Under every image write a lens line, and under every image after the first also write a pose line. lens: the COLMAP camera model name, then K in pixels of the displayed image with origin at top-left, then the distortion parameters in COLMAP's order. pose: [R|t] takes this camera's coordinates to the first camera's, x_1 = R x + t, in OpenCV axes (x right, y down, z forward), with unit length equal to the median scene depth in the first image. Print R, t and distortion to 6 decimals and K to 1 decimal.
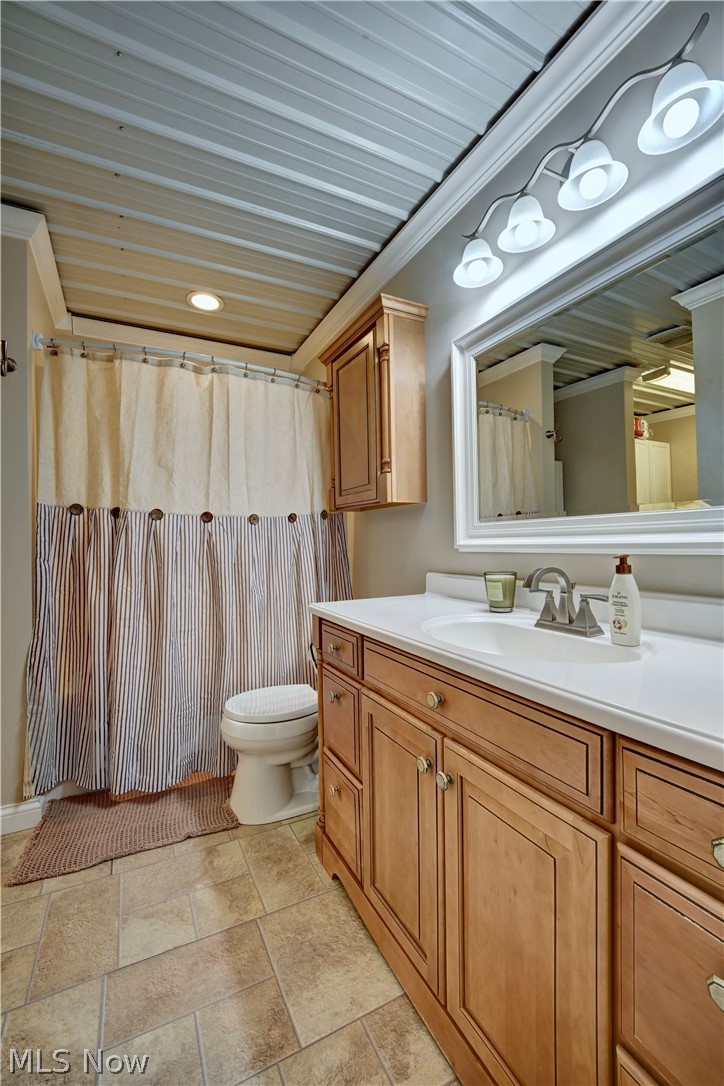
lens RADIAL K [[449.7, 0, 362.0], [0, 449.7, 543.0], [0, 0, 1]] dist [0.022792, -0.018700]
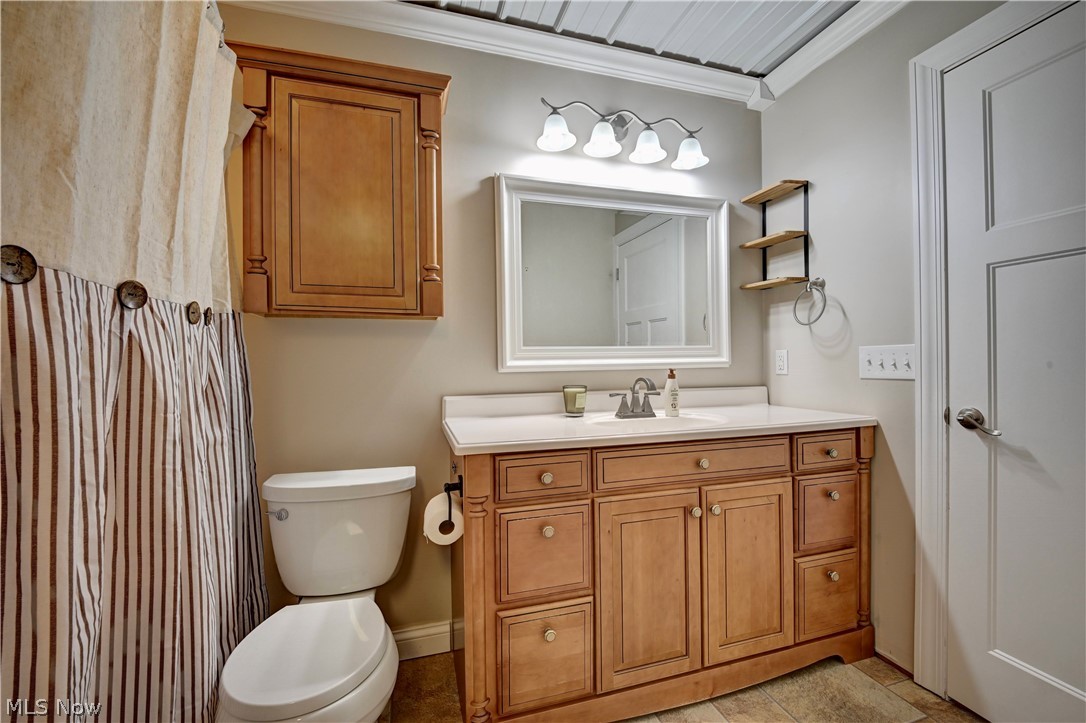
lens RADIAL K [[442.5, 0, 543.0], [0, 442.5, 361.5], [0, 0, 1]] dist [0.016488, -0.018028]
pose [[0.164390, 0.014086, 0.986295, -1.131446], [0.016997, 0.999709, -0.017111, 0.016013], [-0.986249, 0.019577, 0.164103, 1.038265]]
